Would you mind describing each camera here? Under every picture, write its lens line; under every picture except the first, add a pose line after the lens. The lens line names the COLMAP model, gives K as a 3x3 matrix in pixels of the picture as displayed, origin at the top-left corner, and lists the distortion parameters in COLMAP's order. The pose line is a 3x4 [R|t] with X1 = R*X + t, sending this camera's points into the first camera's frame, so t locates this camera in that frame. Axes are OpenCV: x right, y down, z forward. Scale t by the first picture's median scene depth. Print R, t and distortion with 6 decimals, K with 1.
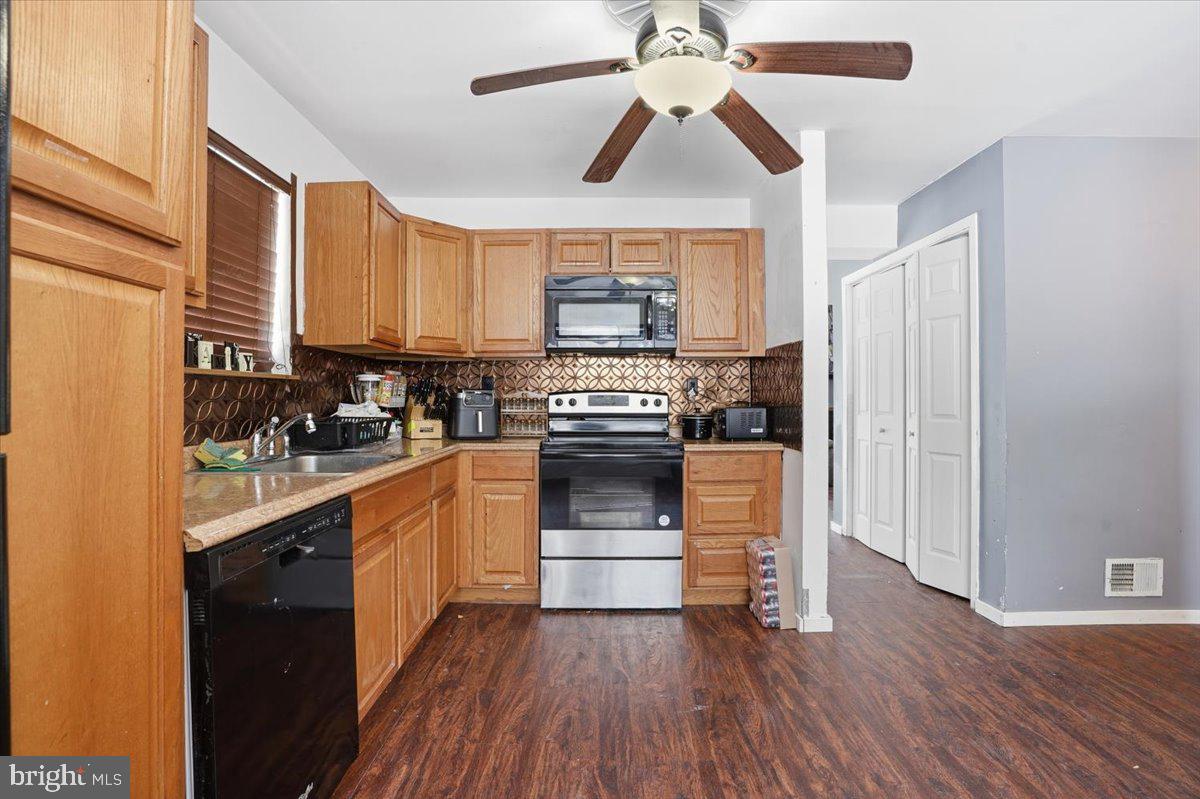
lens RADIAL K [[561.1, 0, 593.4], [0, 561.1, 401.0], [0, 0, 1]] dist [-0.072548, 0.028394]
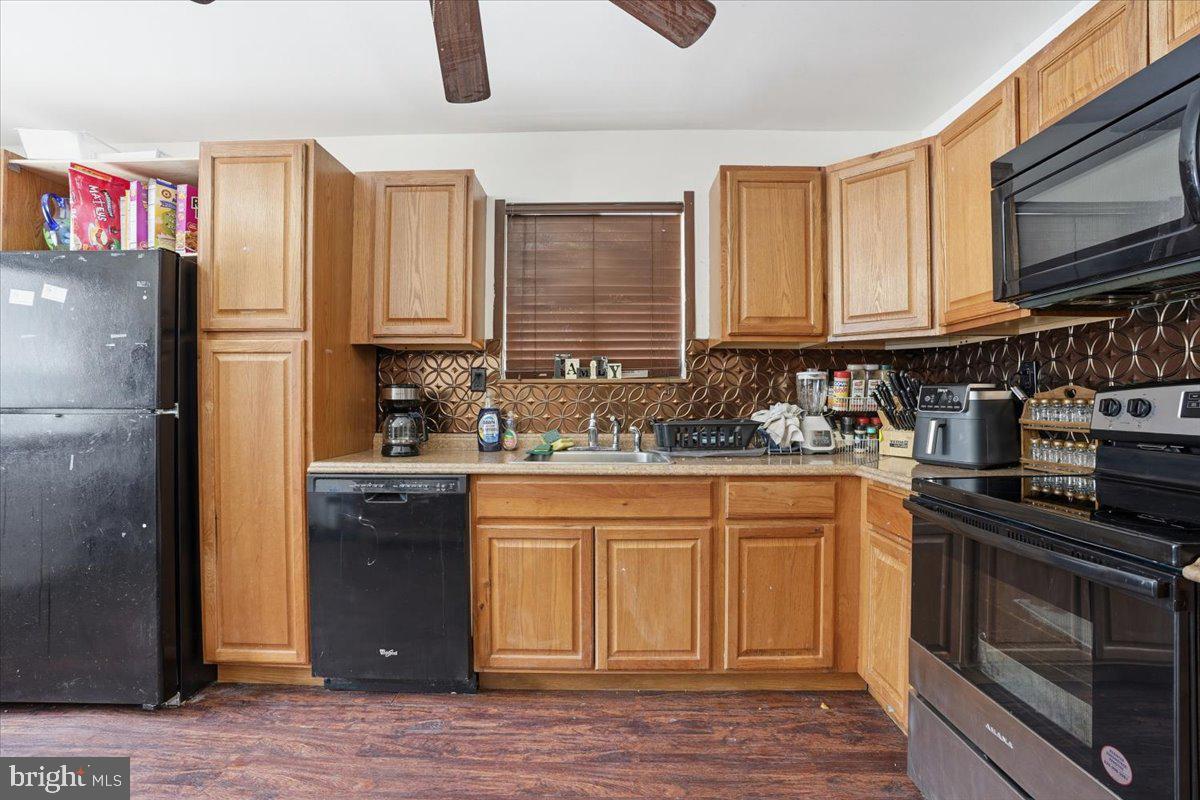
lens RADIAL K [[561.1, 0, 593.4], [0, 561.1, 401.5], [0, 0, 1]] dist [-0.072548, 0.028394]
pose [[-0.011759, -0.002008, -0.999929, 0.692744], [-0.004932, 0.999986, -0.001950, 0.000449], [0.999919, 0.004909, -0.011769, 1.060359]]
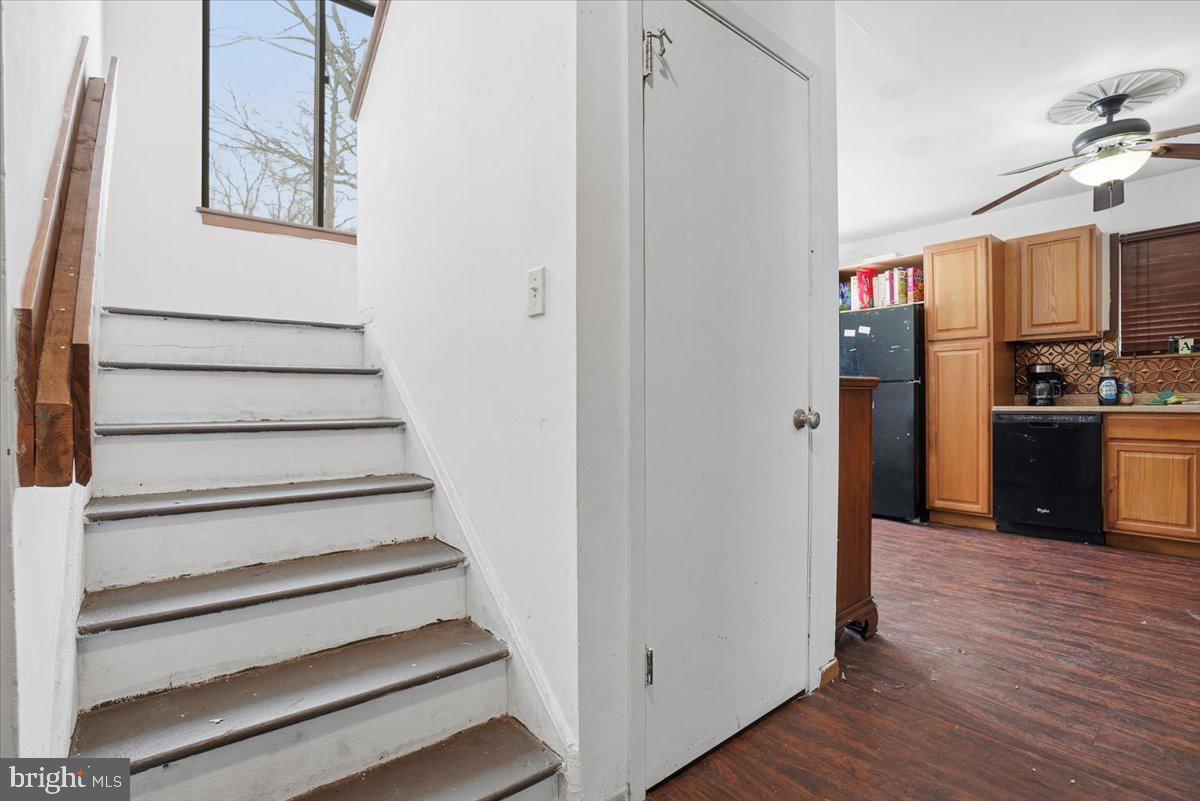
lens RADIAL K [[554.4, 0, 606.3], [0, 554.4, 405.6], [0, 0, 1]] dist [-0.061315, 0.022000]
pose [[-0.762936, 0.020482, -0.646149, 2.008074], [0.011162, 0.999766, 0.018512, 0.064657], [0.646378, 0.006911, -0.762986, 1.097194]]
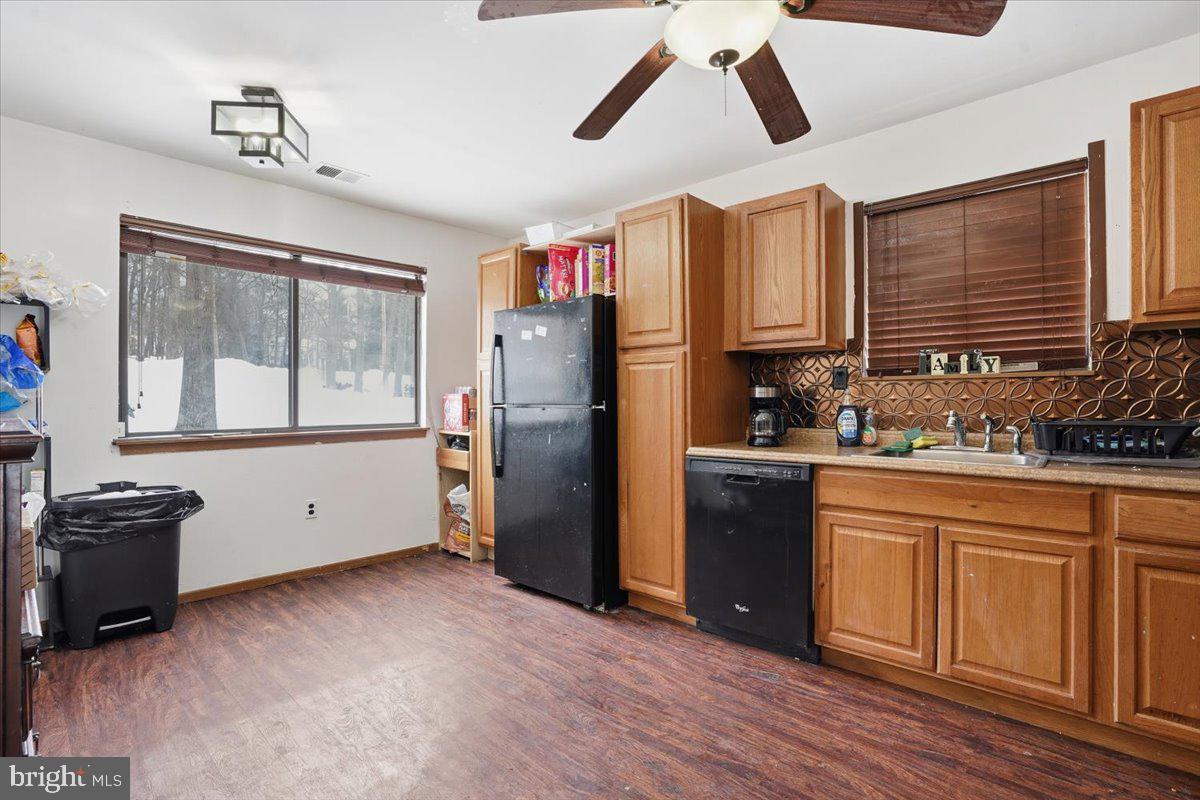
lens RADIAL K [[561.1, 0, 593.4], [0, 561.1, 401.5], [0, 0, 1]] dist [-0.072548, 0.028394]
pose [[-0.672982, 0.002972, -0.739652, 0.814699], [-0.001367, 0.999985, 0.005262, -0.000217], [0.739657, 0.004552, -0.672968, 1.259358]]
